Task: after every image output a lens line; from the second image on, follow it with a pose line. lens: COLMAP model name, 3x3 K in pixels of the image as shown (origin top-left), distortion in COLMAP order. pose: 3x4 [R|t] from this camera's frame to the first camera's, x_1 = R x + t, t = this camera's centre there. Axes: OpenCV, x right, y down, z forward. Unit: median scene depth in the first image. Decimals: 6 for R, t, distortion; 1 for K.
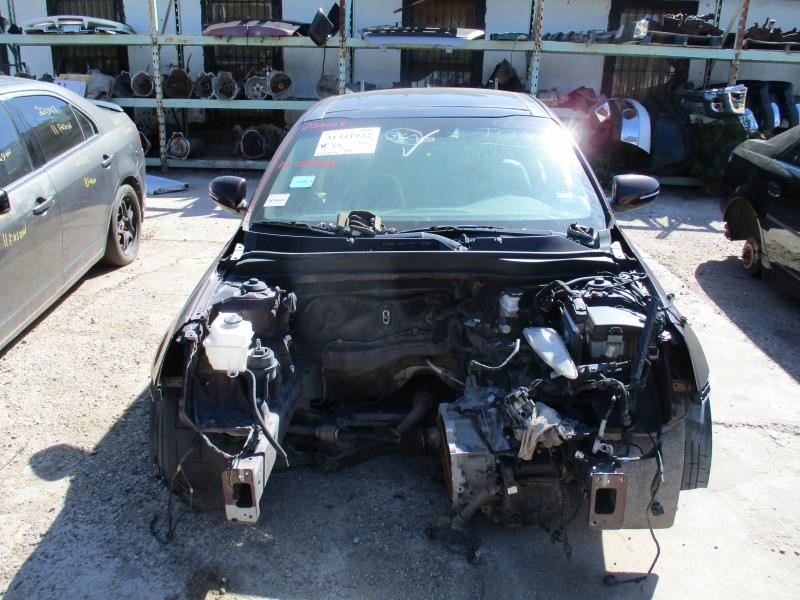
lens RADIAL K [[674.0, 0, 393.9], [0, 674.0, 300.8], [0, 0, 1]] dist [-0.014403, -0.012769]
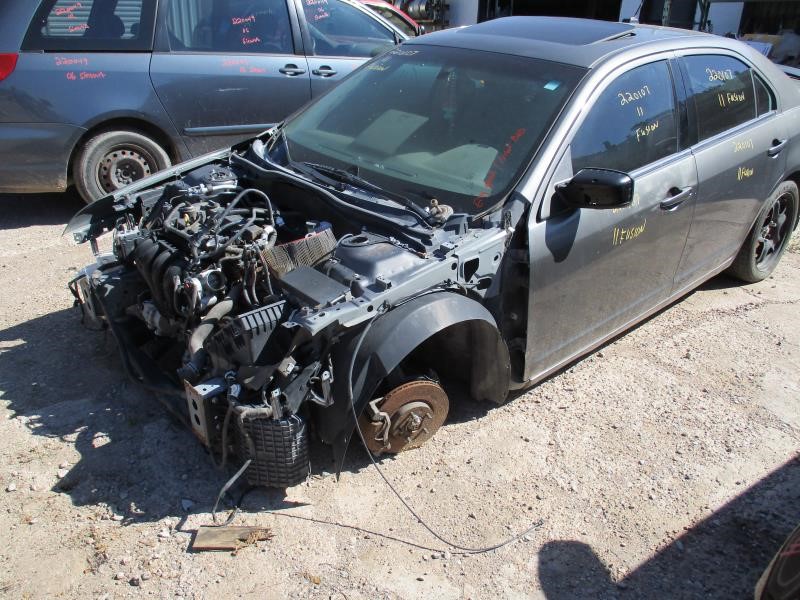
lens RADIAL K [[674.0, 0, 393.9], [0, 674.0, 300.8], [0, 0, 1]] dist [-0.014403, -0.012769]
pose [[0.628140, 0.293184, -0.720751, -0.128395], [-0.257994, 0.952373, 0.162559, -0.068155], [0.734084, 0.083840, 0.673864, 0.238935]]
